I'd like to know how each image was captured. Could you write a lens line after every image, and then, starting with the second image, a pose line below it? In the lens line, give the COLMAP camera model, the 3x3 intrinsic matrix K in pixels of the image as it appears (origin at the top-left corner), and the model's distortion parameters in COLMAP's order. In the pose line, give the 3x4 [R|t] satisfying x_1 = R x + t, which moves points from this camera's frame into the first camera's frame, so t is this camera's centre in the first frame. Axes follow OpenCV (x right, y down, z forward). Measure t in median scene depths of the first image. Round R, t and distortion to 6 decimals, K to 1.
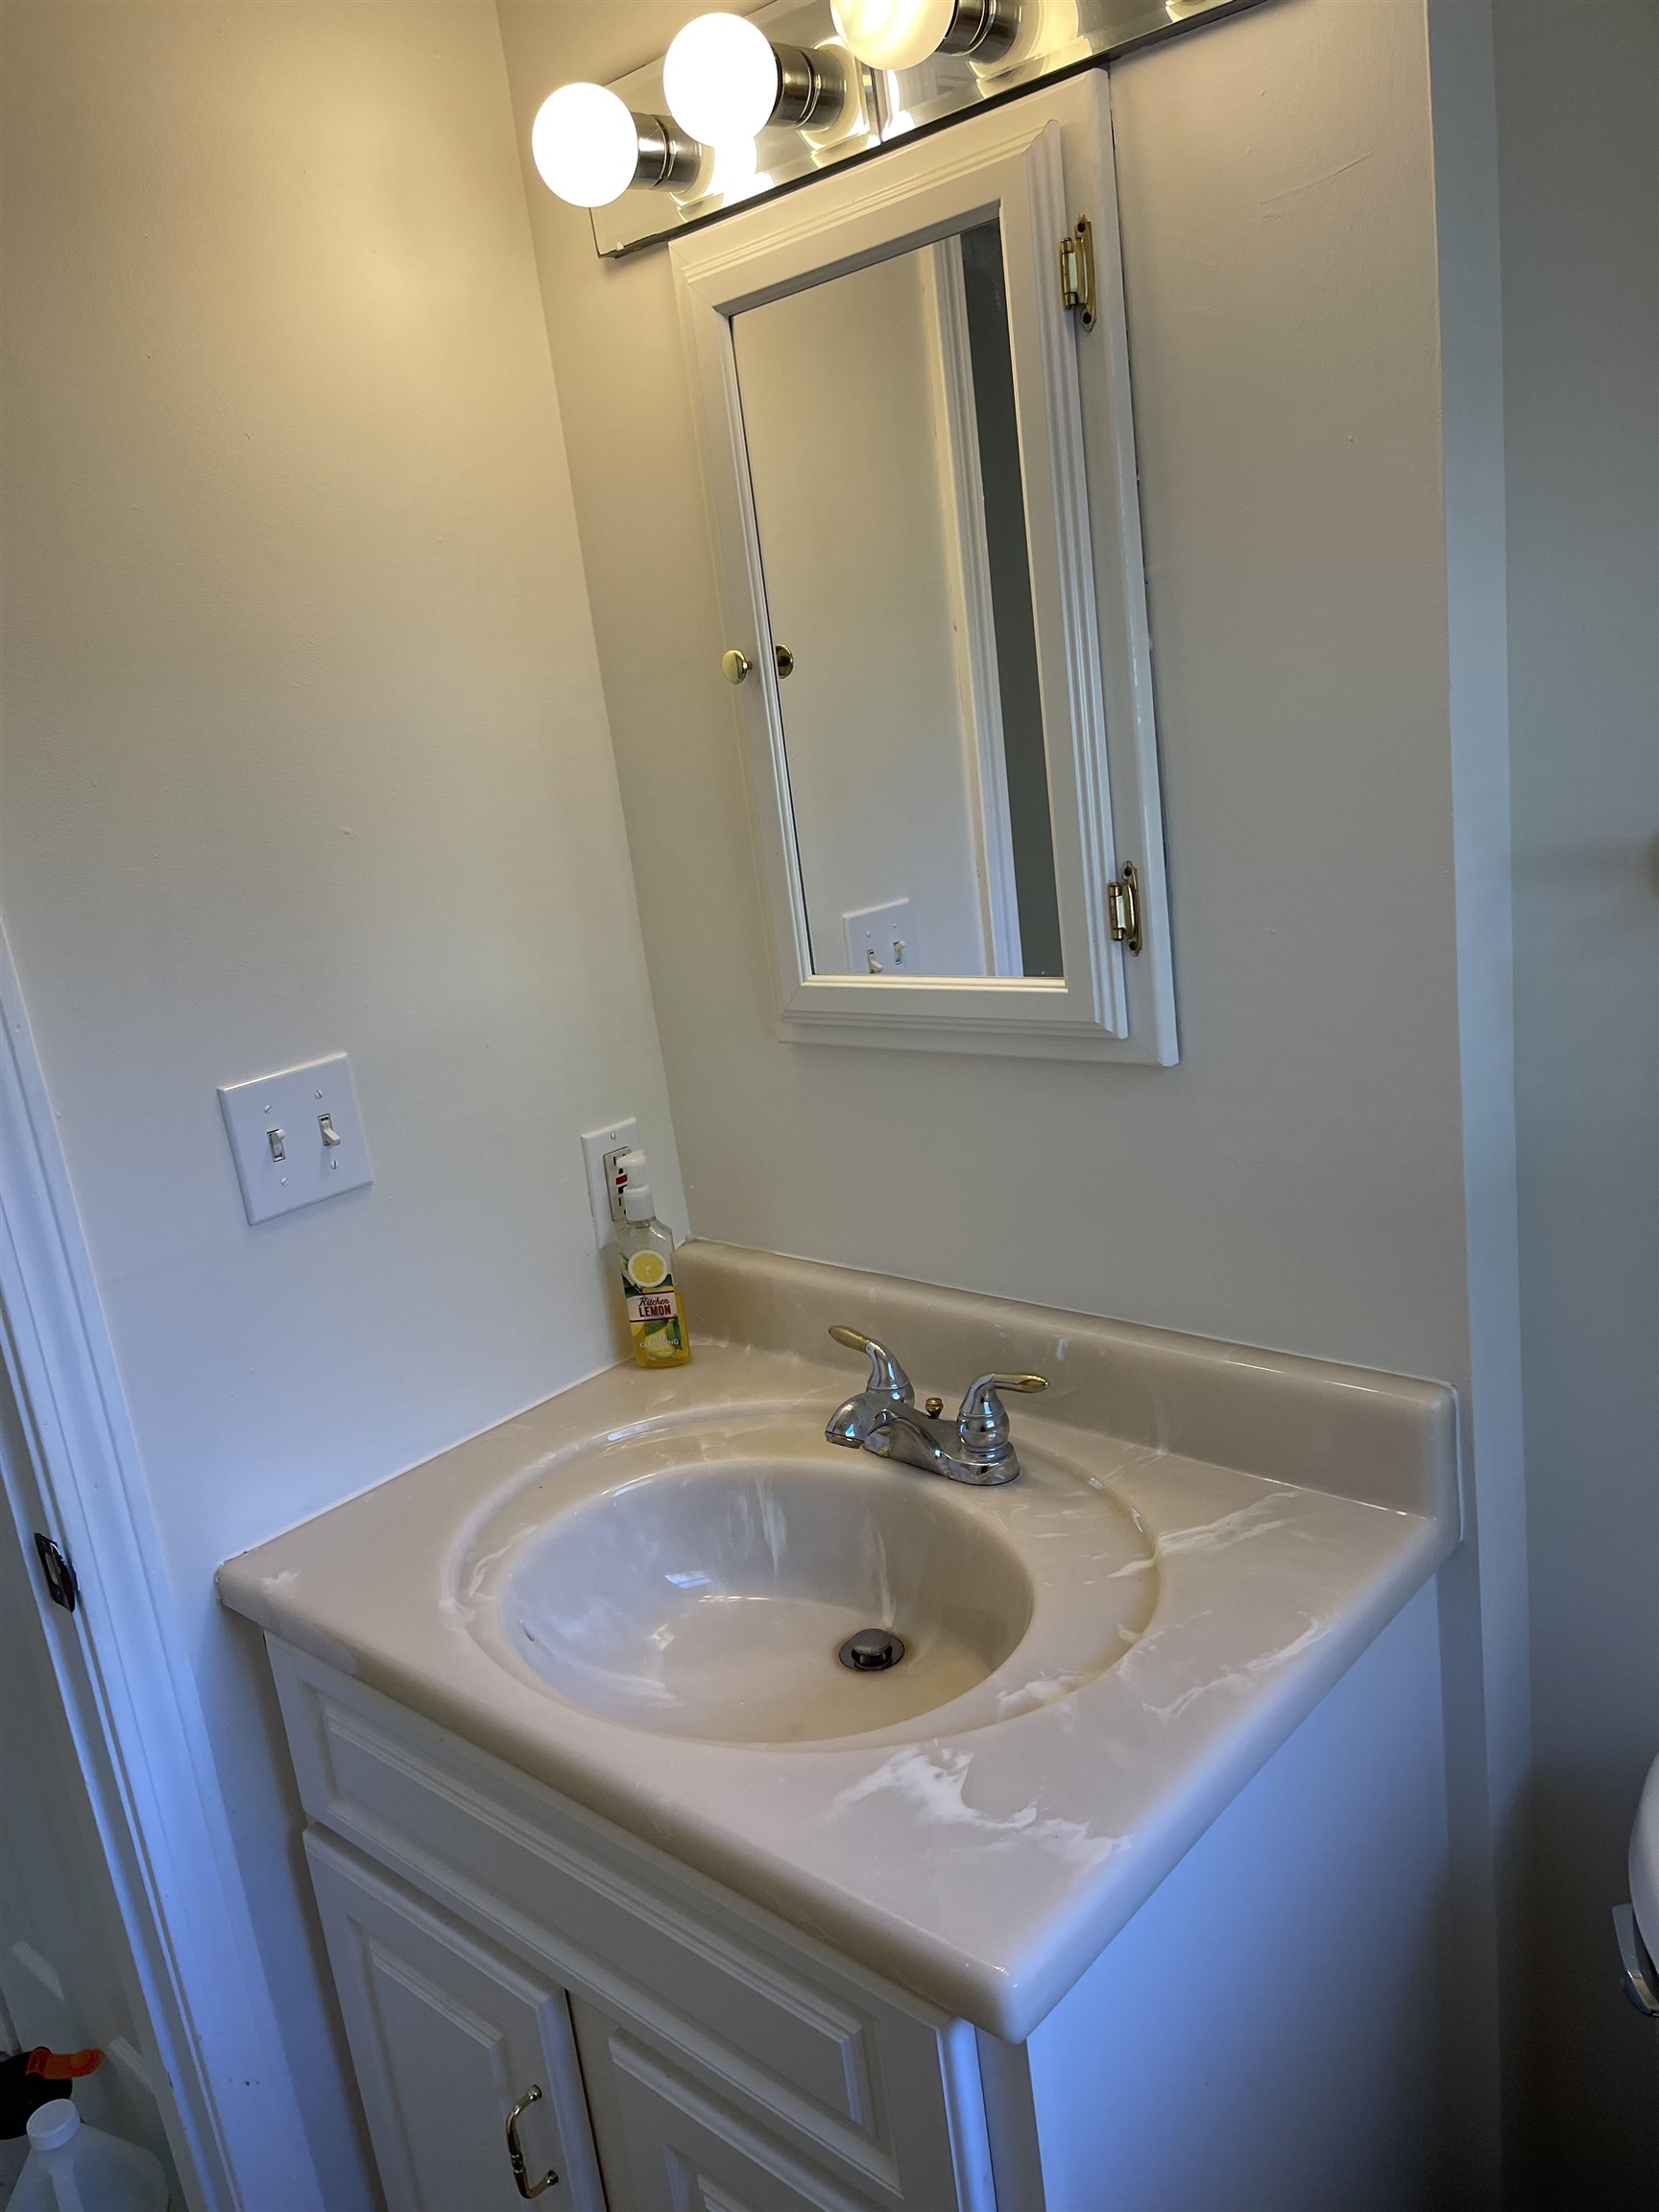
lens RADIAL K [[1662.3, 0, 828.3], [0, 1662.3, 1113.6], [0, 0, 1]] dist [0.035379, -0.039421]
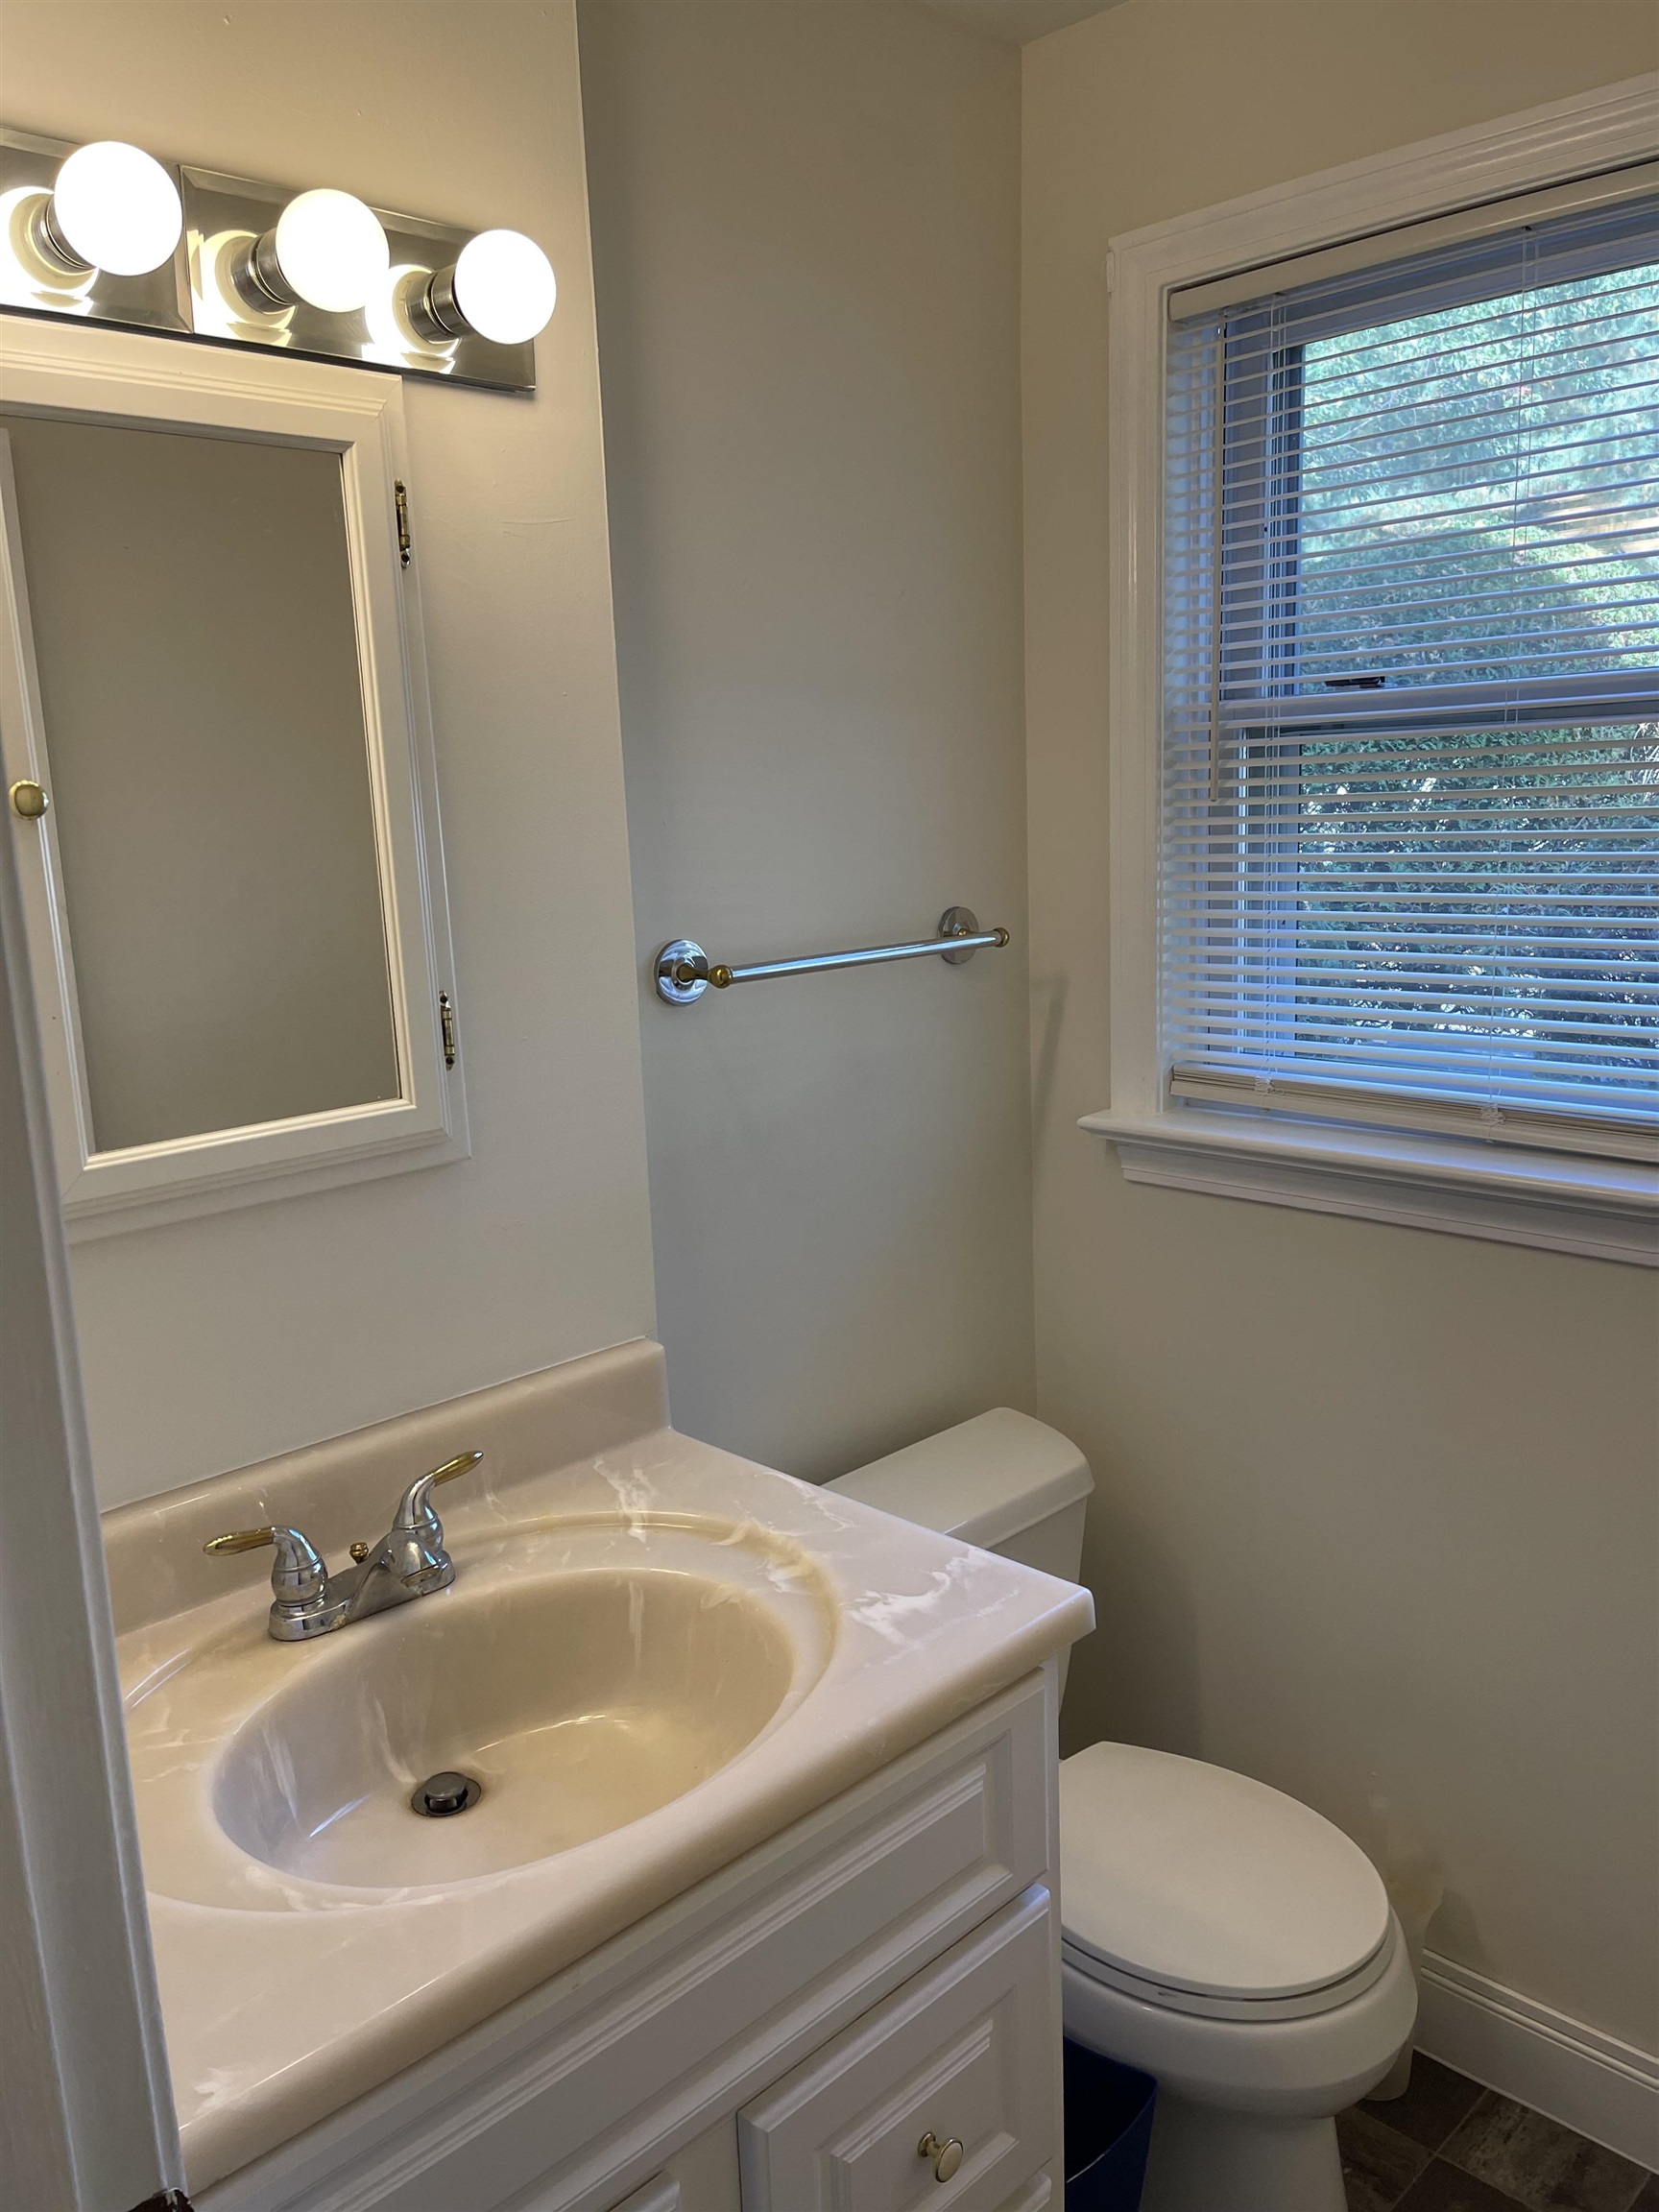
lens RADIAL K [[1662.3, 0, 826.2], [0, 1662.3, 1103.6], [0, 0, 1]] dist [0.035379, -0.039421]
pose [[0.068973, -0.075403, 0.994765, -0.921693], [0.280691, 0.958324, 0.053179, -0.054367], [-0.957317, 0.275554, 0.087264, 0.609687]]
